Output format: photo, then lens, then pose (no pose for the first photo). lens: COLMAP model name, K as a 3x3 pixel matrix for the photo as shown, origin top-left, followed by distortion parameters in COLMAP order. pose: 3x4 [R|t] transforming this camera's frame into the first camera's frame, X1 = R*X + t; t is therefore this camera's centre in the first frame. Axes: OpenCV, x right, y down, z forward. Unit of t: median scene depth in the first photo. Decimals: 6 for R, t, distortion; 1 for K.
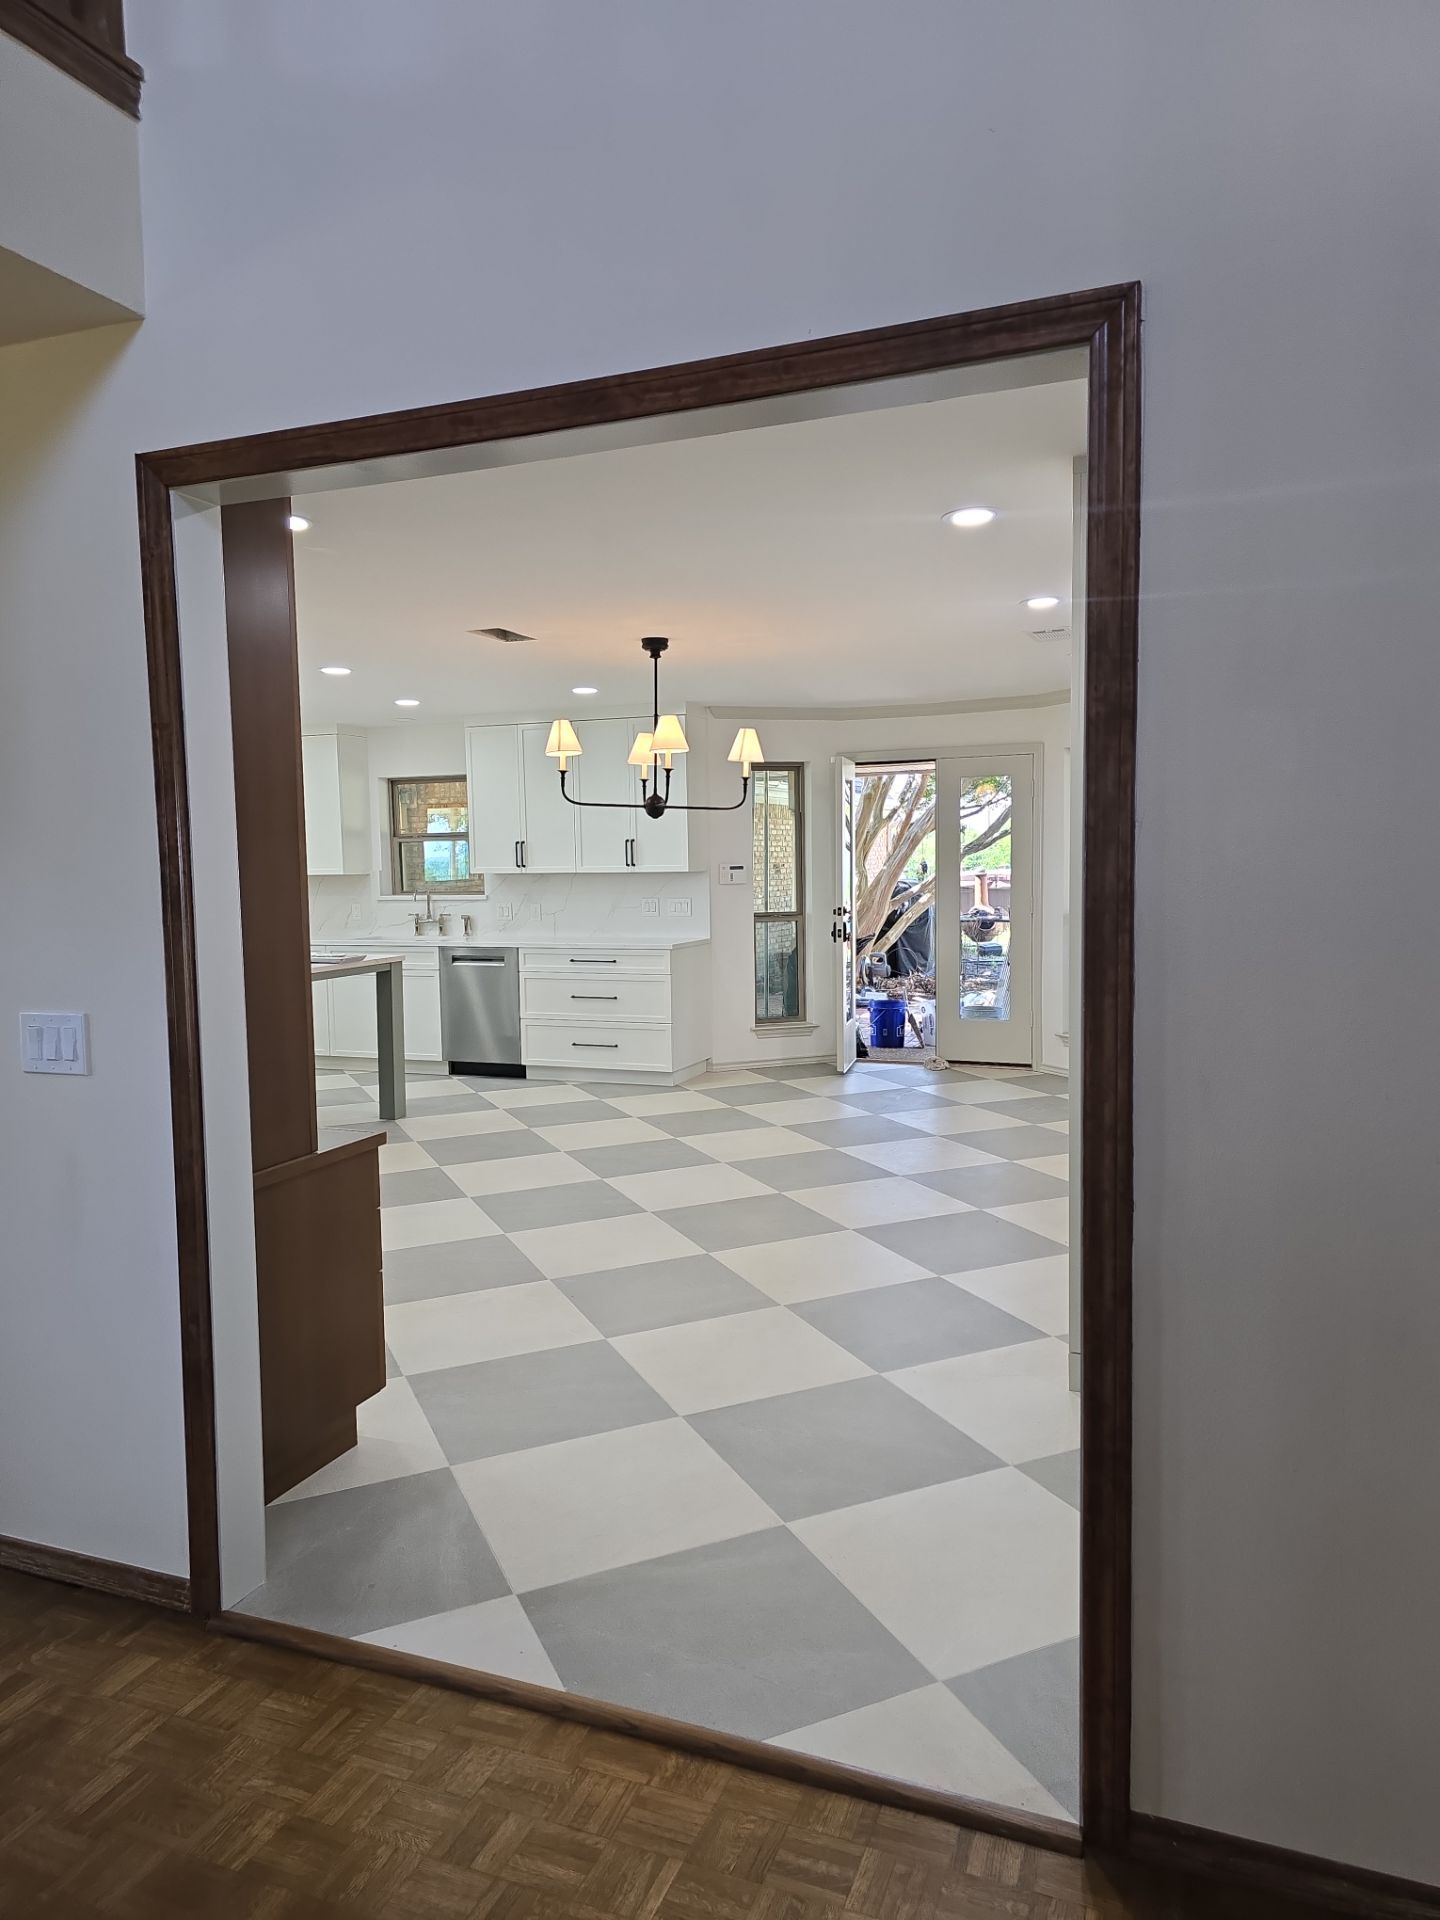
lens RADIAL K [[1292.9, 0, 753.4], [0, 1292.9, 956.7], [0, 0, 1]] dist [0.007804, -0.000443]
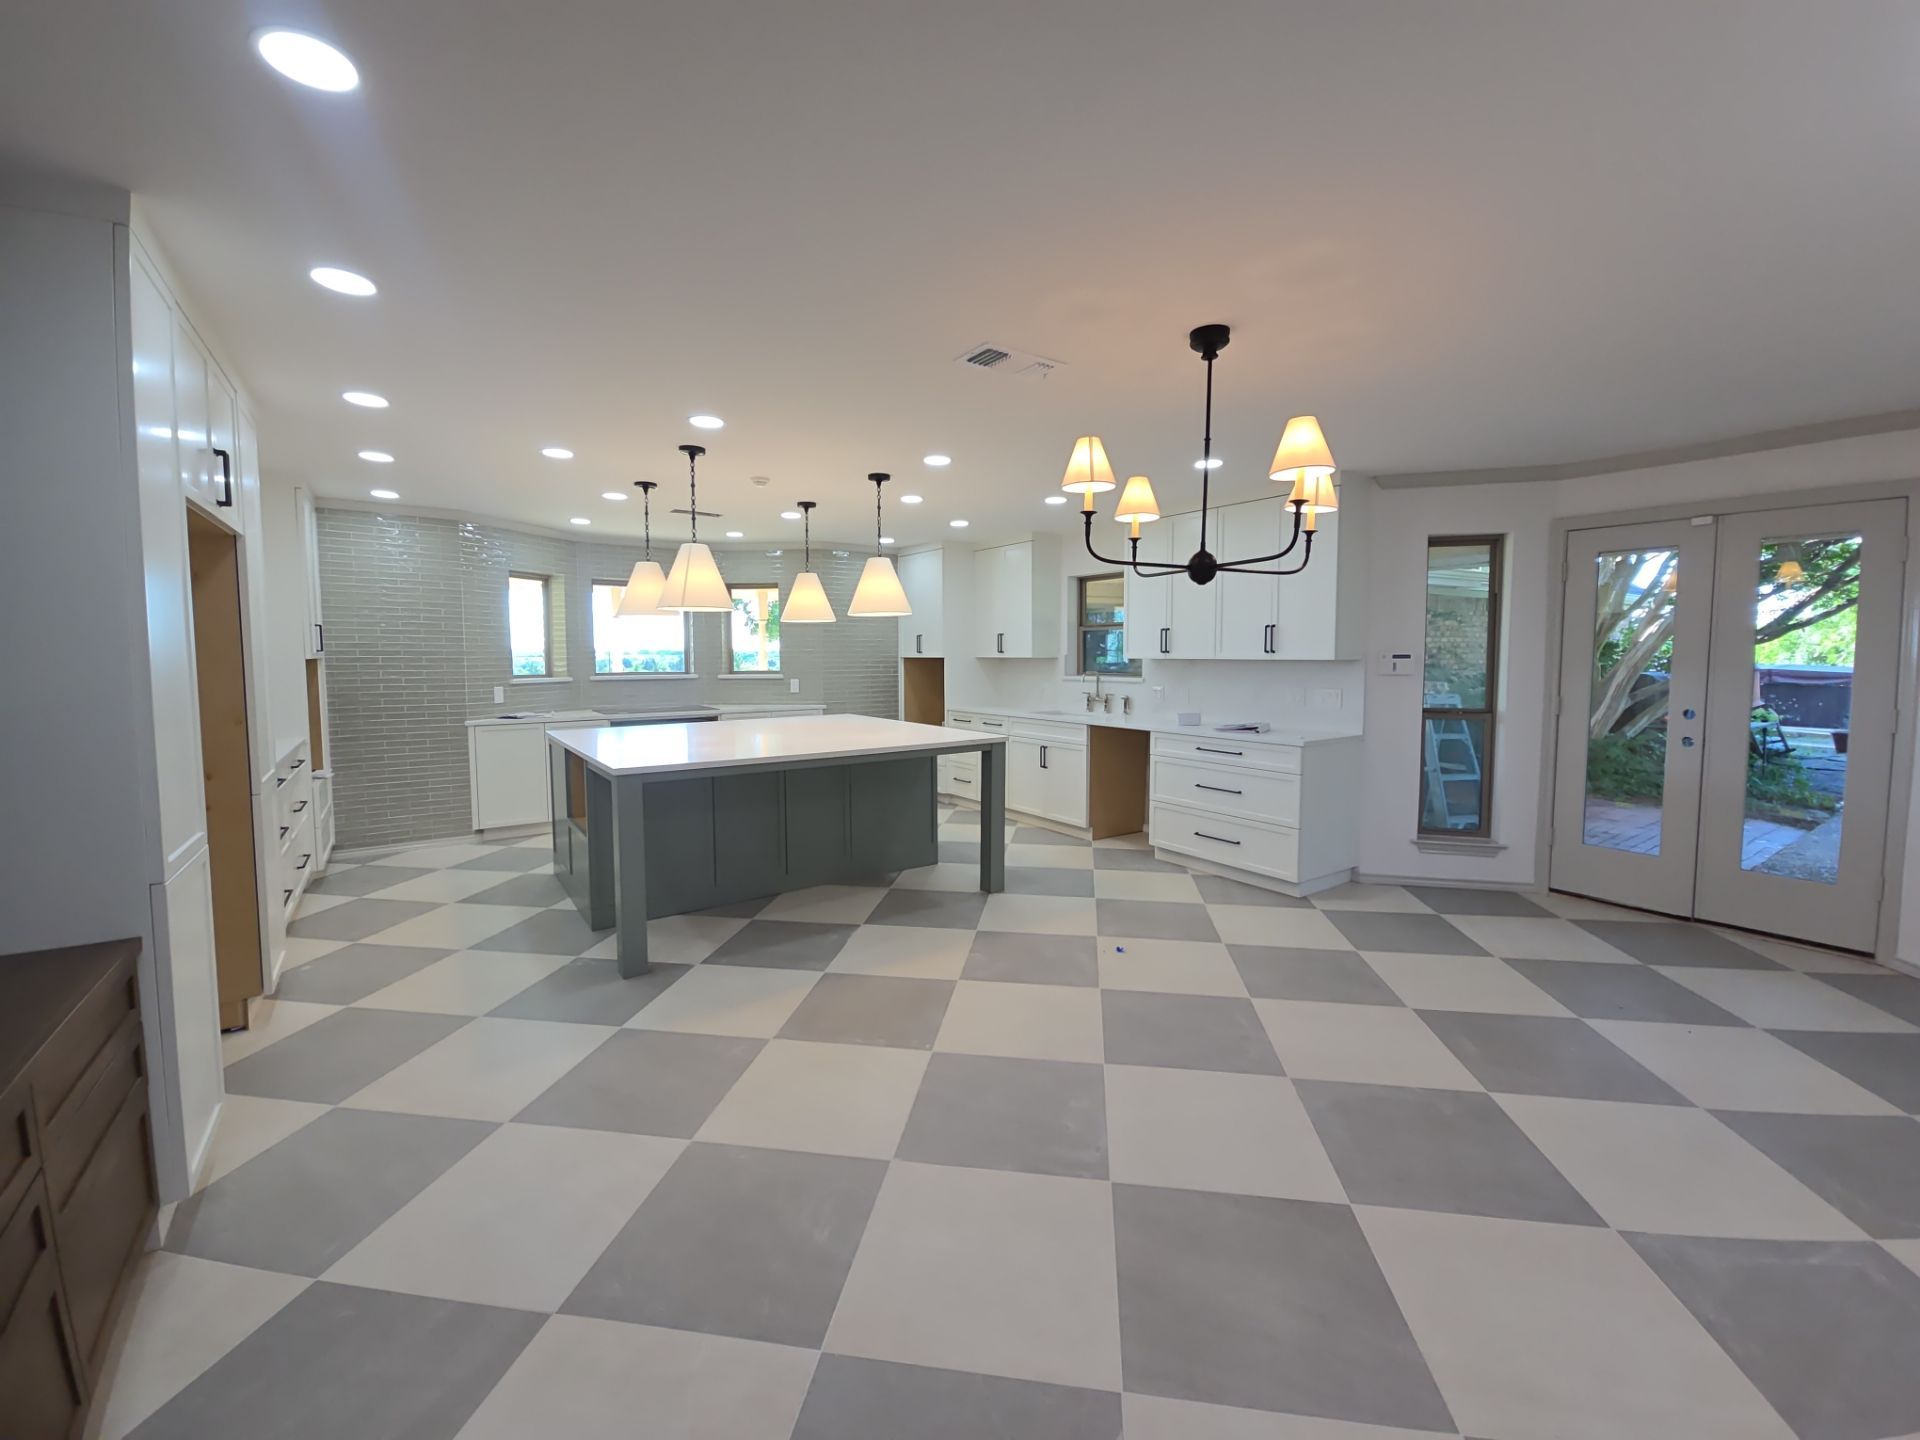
lens RADIAL K [[781.6, 0, 950.3], [0, 781.6, 705.0], [0, 0, 1]] dist [-0.000879, -0.000464]
pose [[0.819137, 0.049923, -0.571422, 0.037728], [-0.051617, 0.998579, 0.013248, -0.025012], [0.571271, 0.018643, 0.820550, 0.360686]]
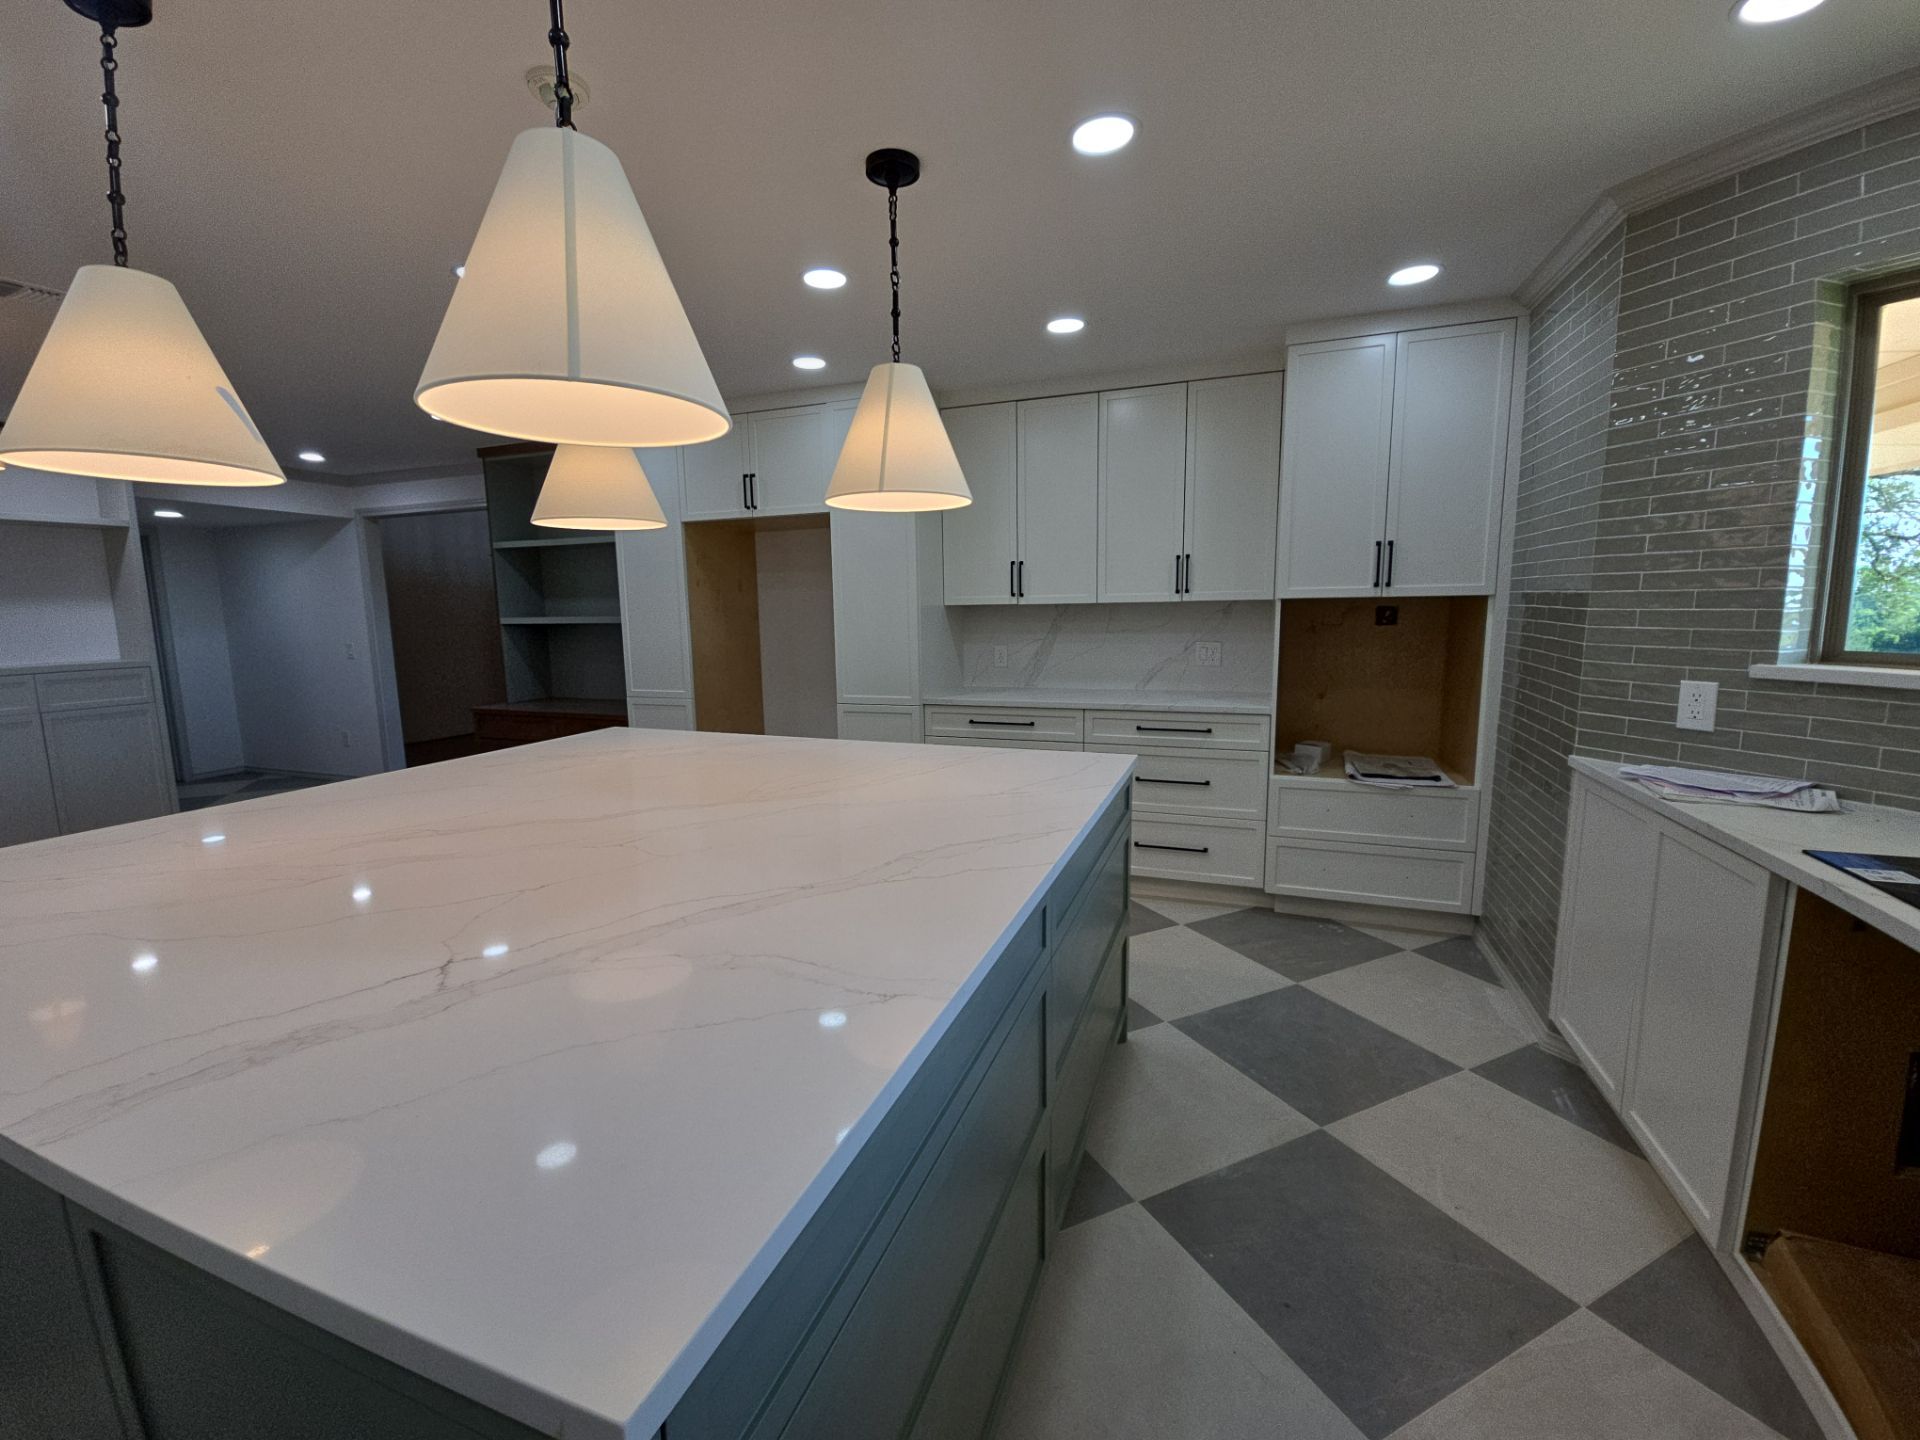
lens RADIAL K [[801.9, 0, 947.6], [0, 801.9, 698.7], [0, 0, 1]] dist [0.002831, -0.000361]
pose [[-0.999651, 0.026405, 0.000315, -0.437646], [0.025975, 0.981092, 0.191791, -0.055345], [0.004755, 0.191732, -0.981436, 0.899432]]
